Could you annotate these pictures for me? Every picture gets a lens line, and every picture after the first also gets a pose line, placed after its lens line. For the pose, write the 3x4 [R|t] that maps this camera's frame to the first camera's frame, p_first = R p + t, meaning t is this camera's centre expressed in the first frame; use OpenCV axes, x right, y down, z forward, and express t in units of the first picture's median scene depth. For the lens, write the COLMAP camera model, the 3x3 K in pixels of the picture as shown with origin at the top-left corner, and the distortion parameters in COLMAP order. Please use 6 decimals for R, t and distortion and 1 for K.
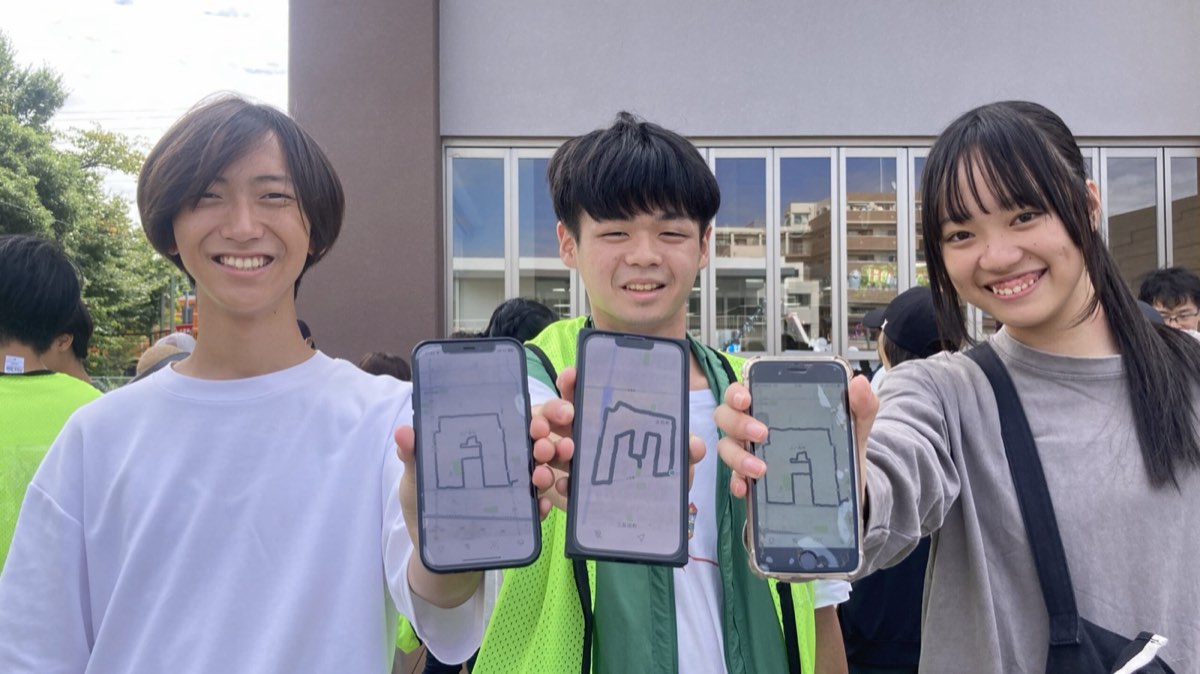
lens RADIAL K [[1072.3, 0, 599.8], [0, 1072.3, 337.2], [0, 0, 1]] dist [-0.065999, -0.007769]
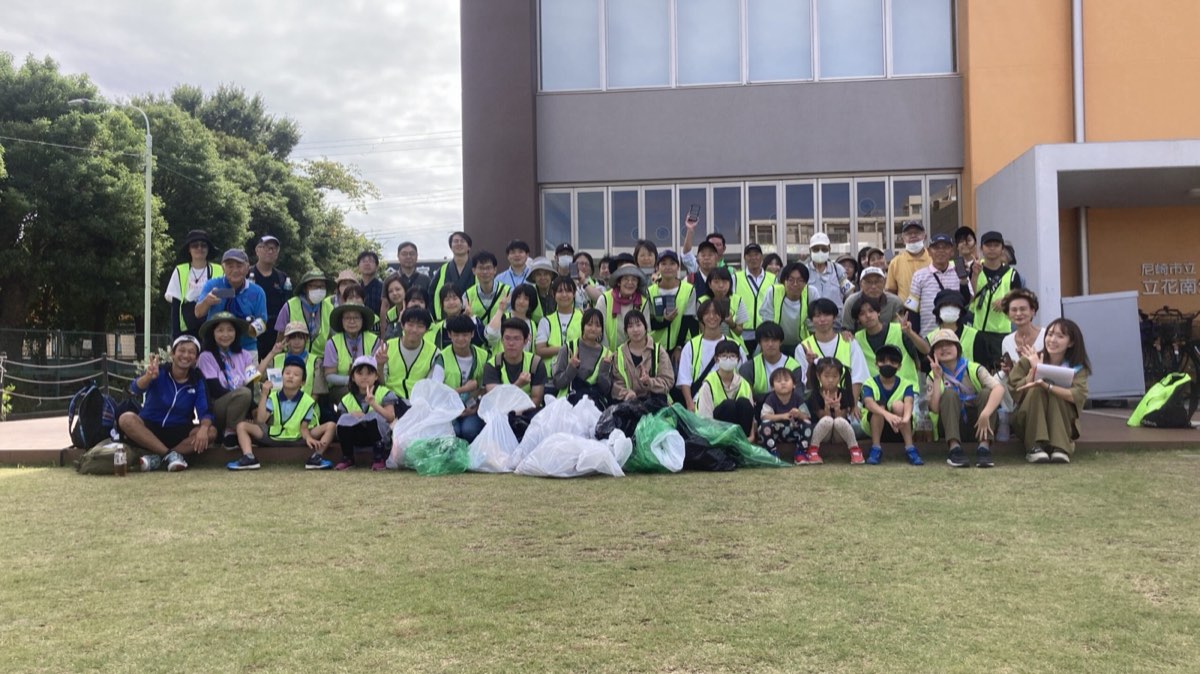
lens RADIAL K [[981.1, 0, 600.7], [0, 981.1, 337.1], [0, 0, 1]] dist [0.010552, 0.001337]
pose [[0.989873, -0.009790, -0.141619, 0.063769], [0.011605, 0.999861, 0.011997, 0.022598], [0.141481, -0.013519, 0.989849, -0.229205]]
